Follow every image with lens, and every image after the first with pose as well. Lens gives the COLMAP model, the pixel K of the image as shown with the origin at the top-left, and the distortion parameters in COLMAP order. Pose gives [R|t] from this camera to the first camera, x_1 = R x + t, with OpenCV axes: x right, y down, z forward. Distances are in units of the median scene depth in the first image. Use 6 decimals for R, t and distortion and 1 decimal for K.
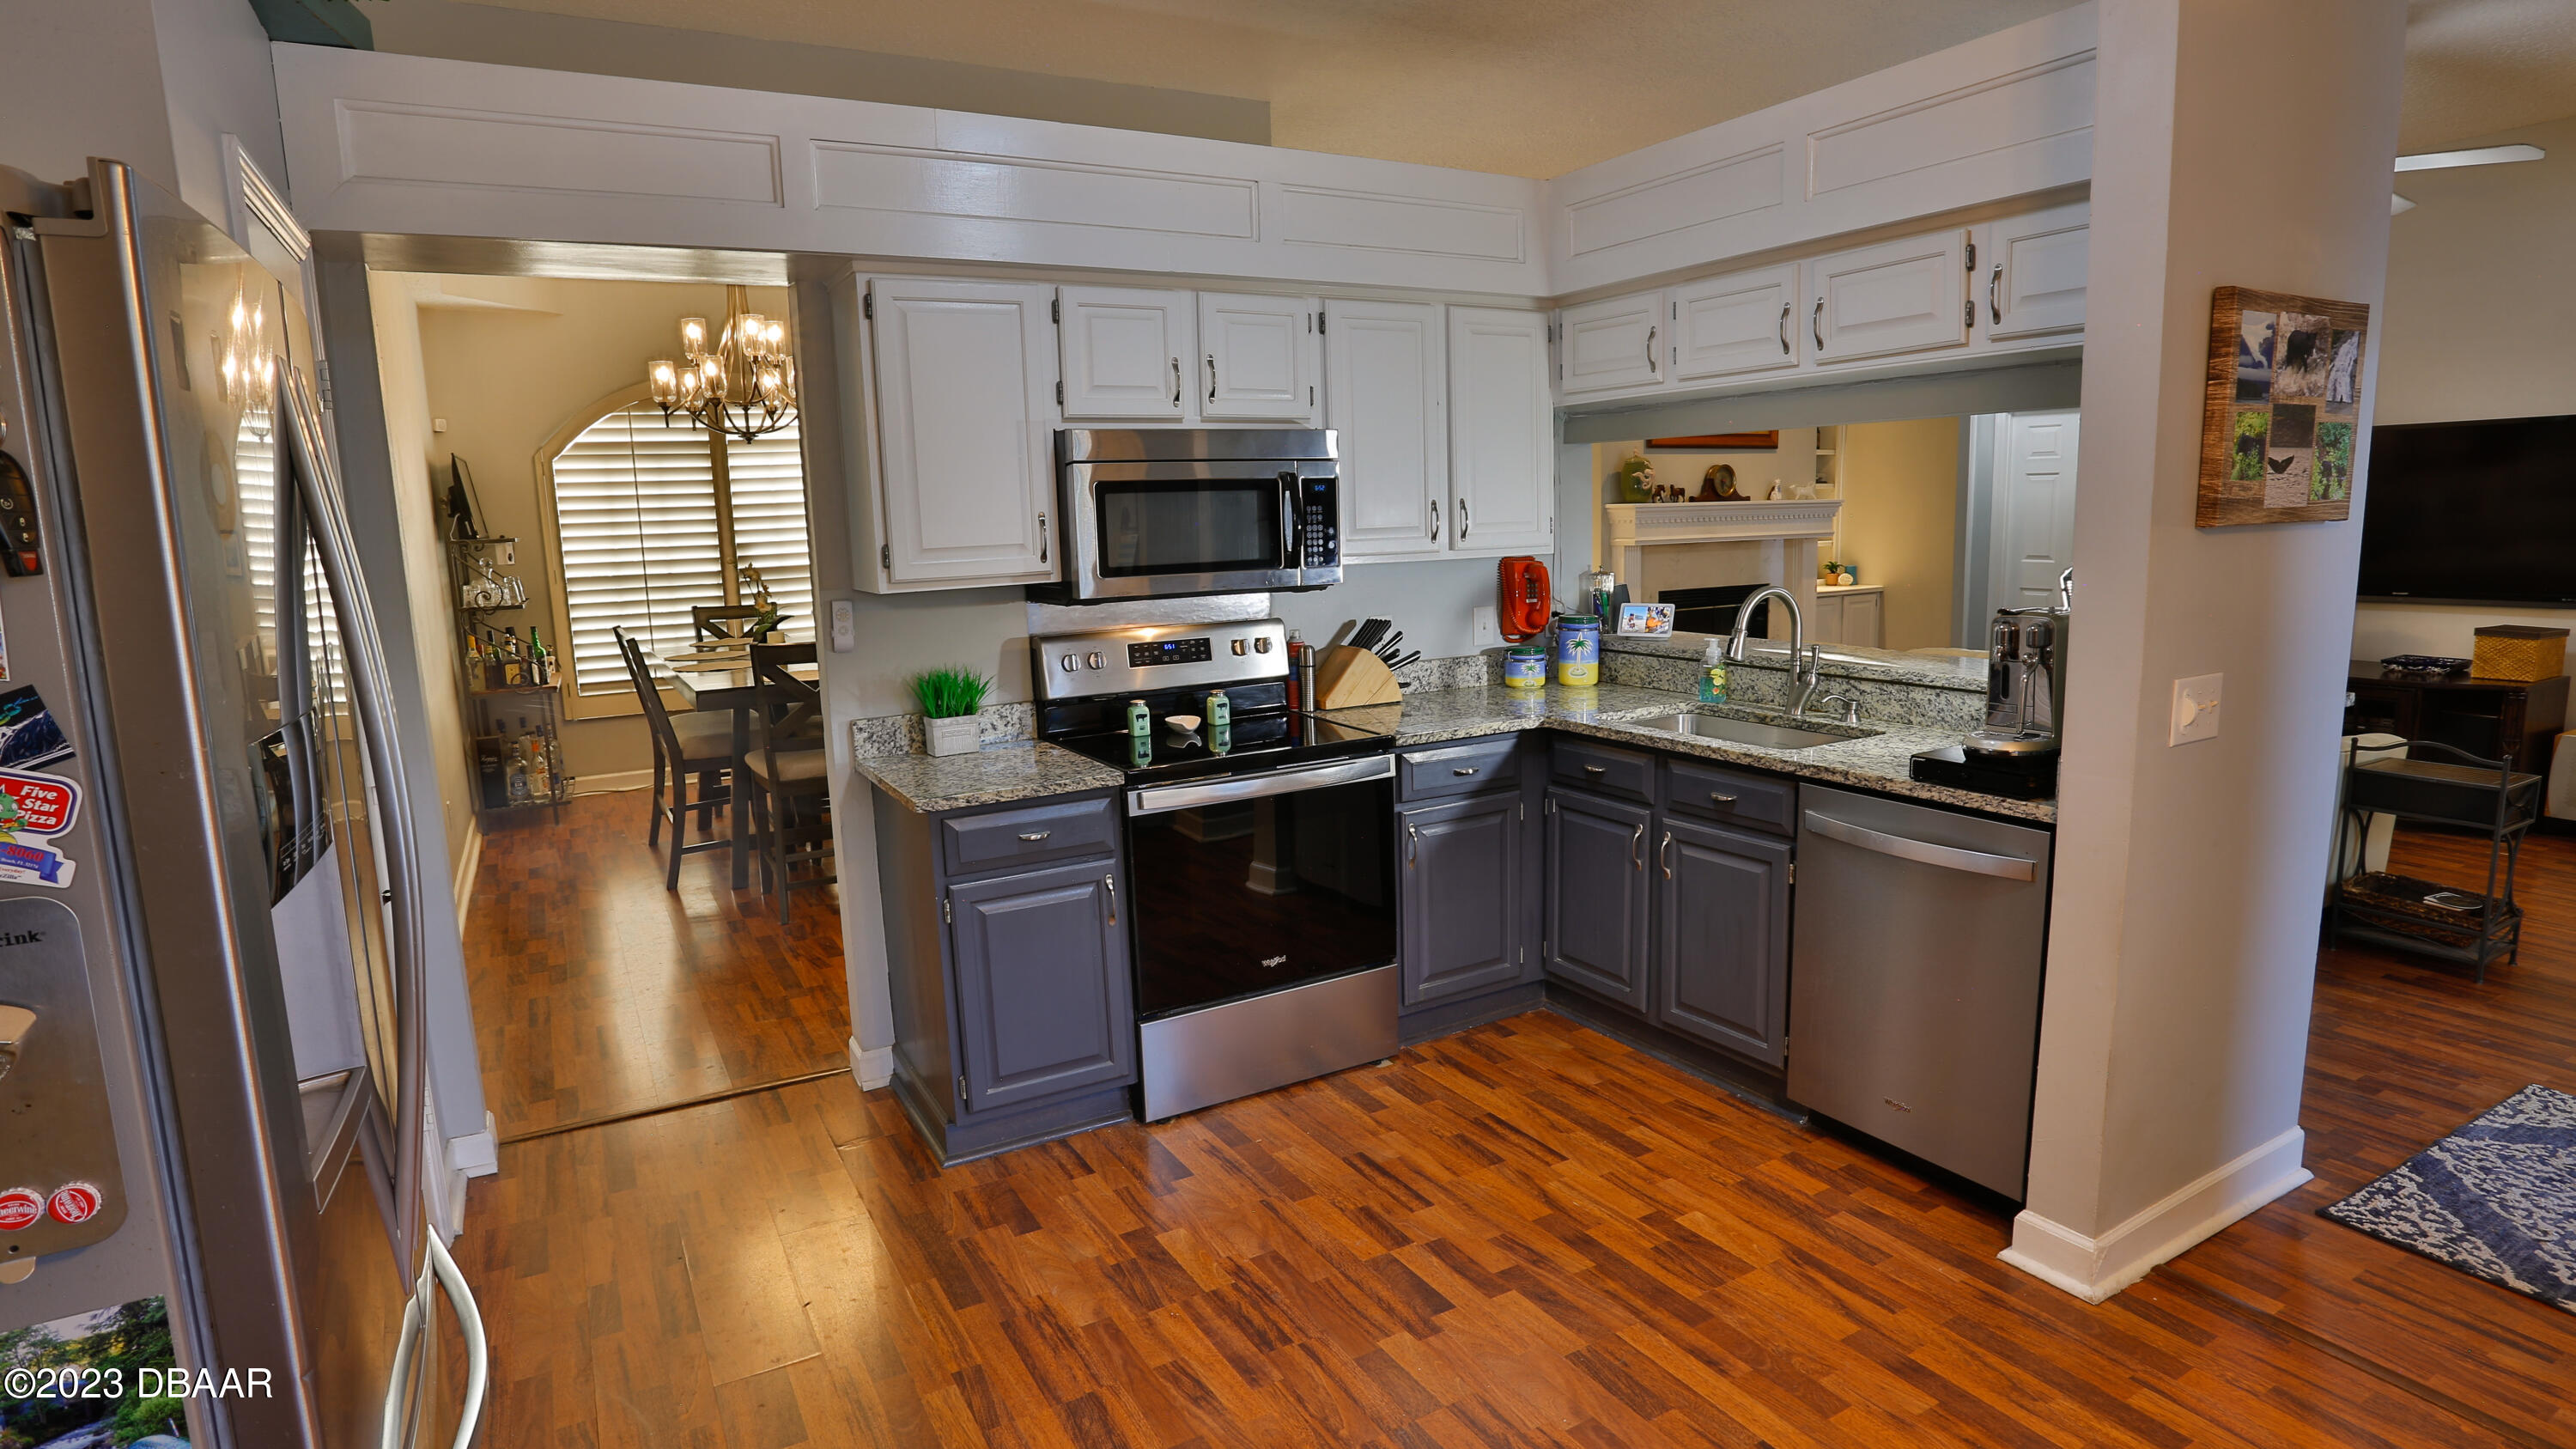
lens RADIAL K [[1365.9, 0, 1289.0], [0, 1365.9, 719.1], [0, 0, 1]] dist [-0.049235, 0.010779]
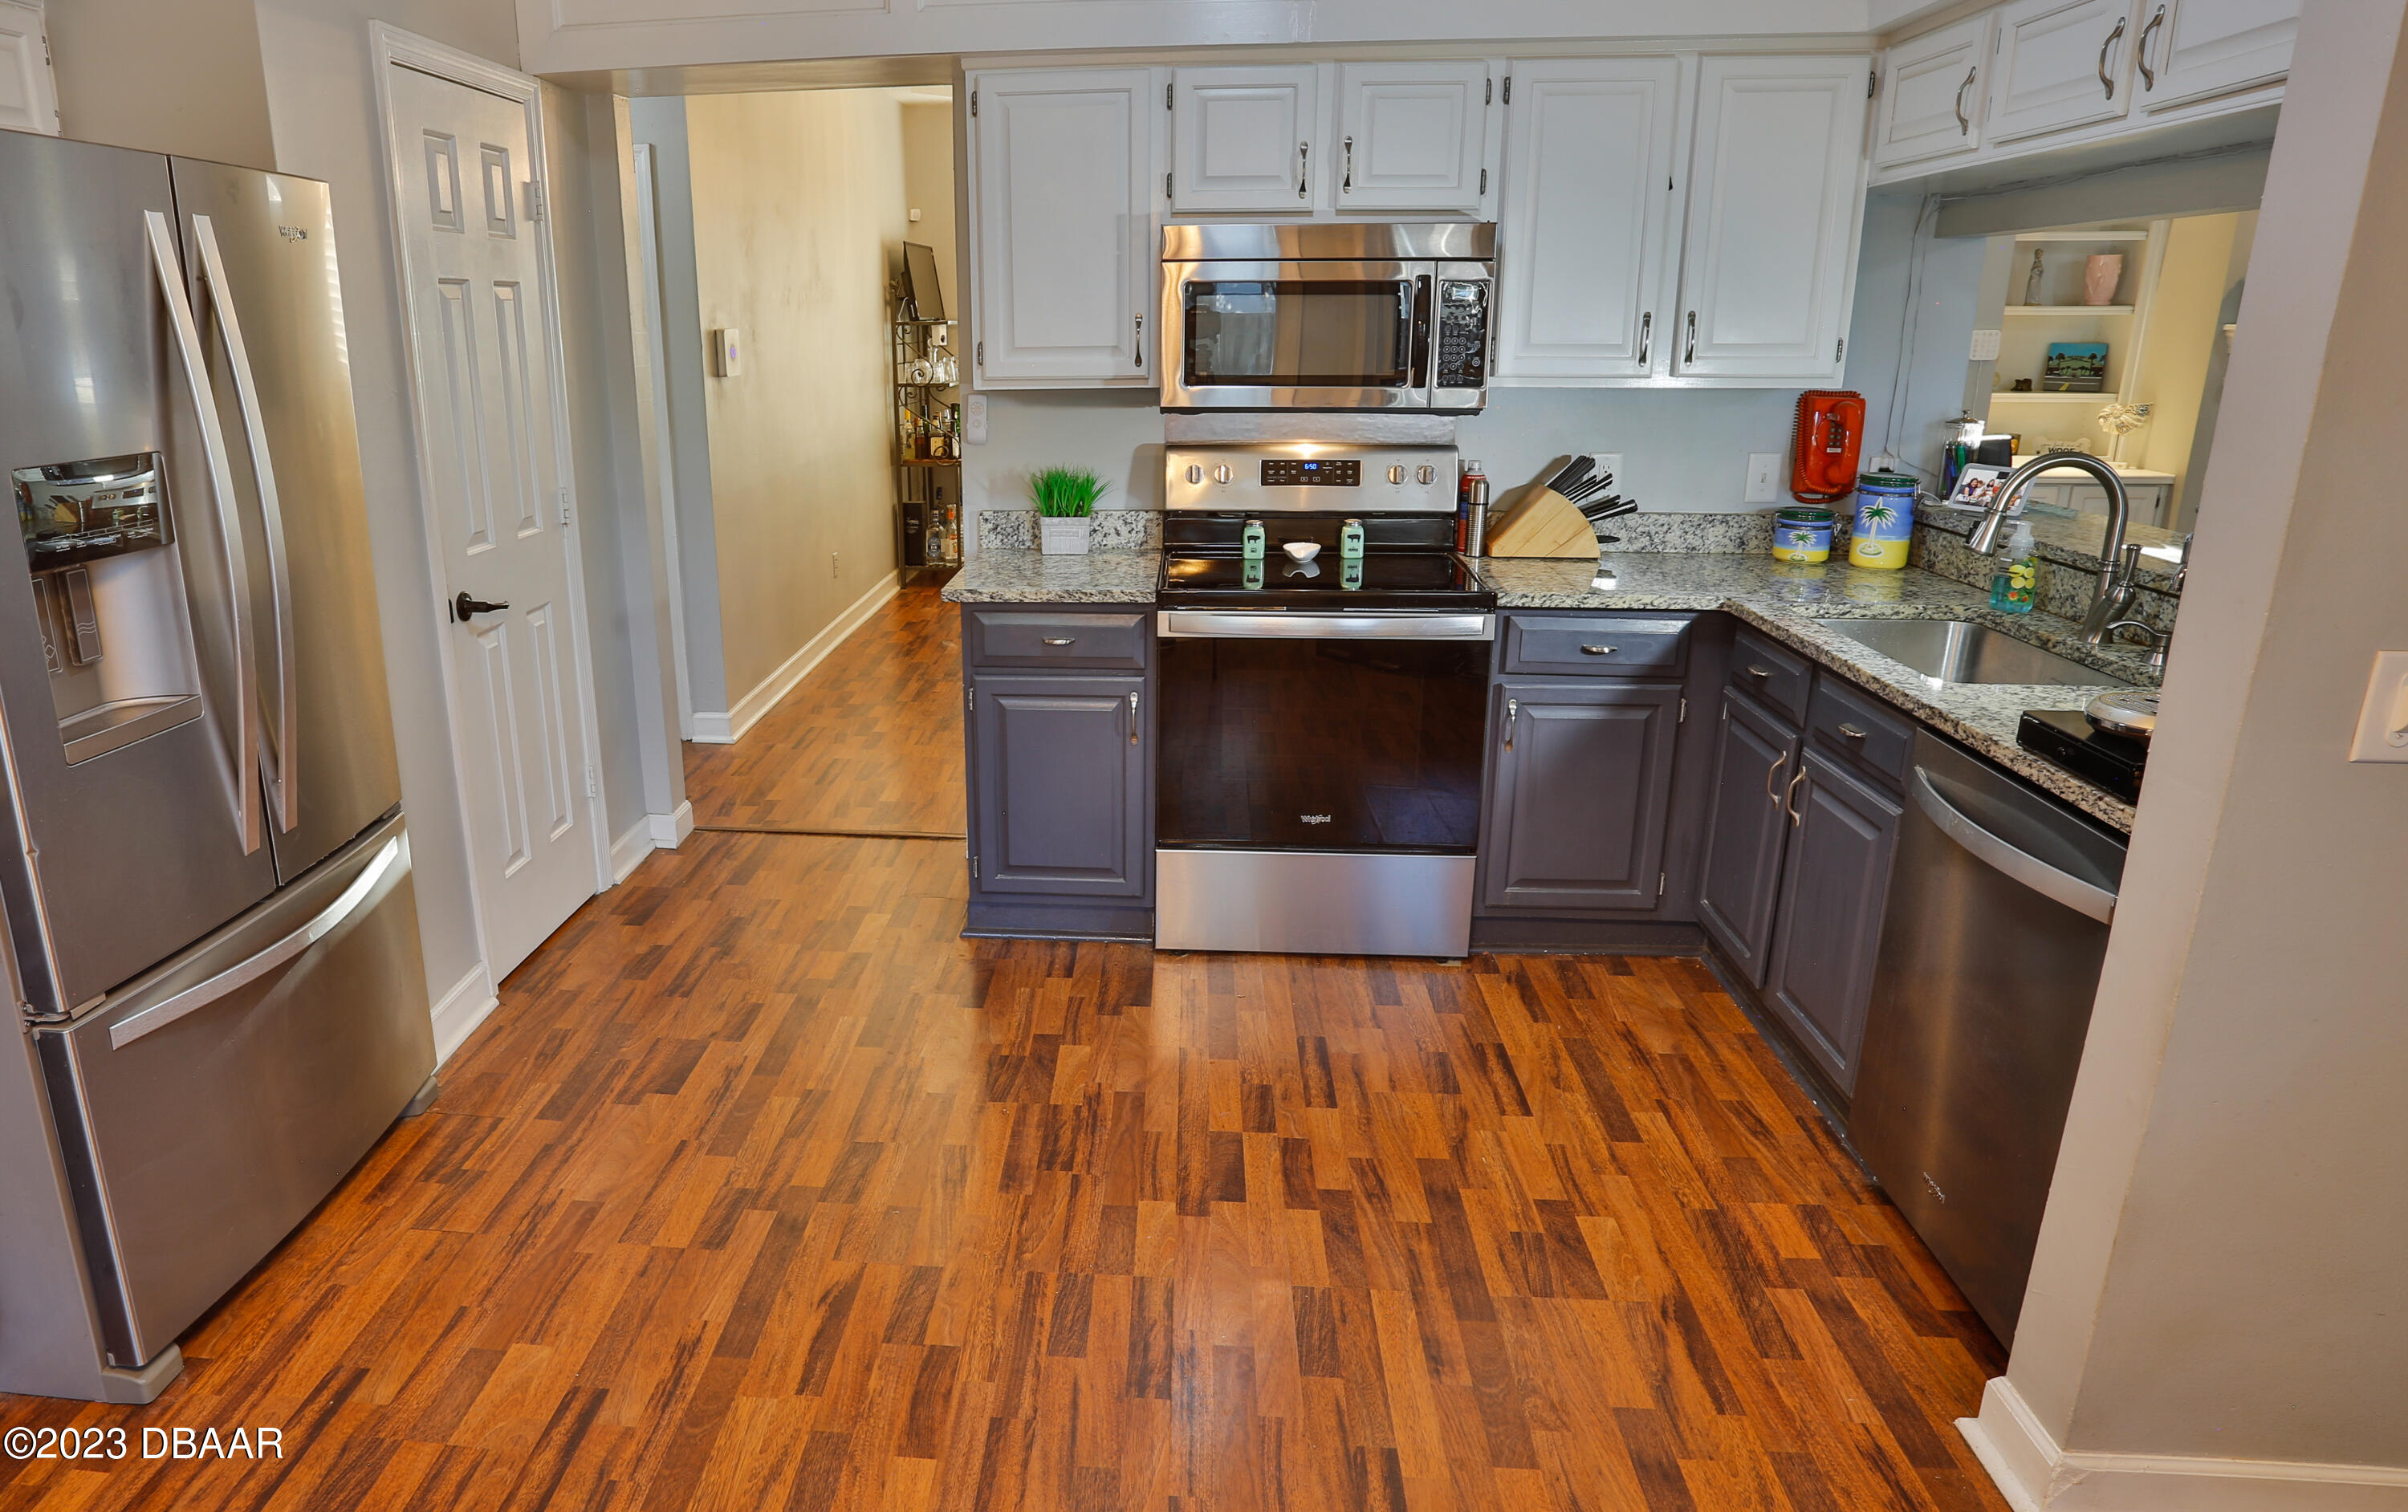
lens RADIAL K [[1456.6, 0, 1003.2], [0, 1456.6, 706.9], [0, 0, 1]] dist [-0.036490, 0.017551]
pose [[0.808709, 0.175930, -0.561282, 0.355487], [-0.107021, 0.982305, 0.153698, -0.024971], [0.578391, -0.064228, 0.813228, 0.085386]]
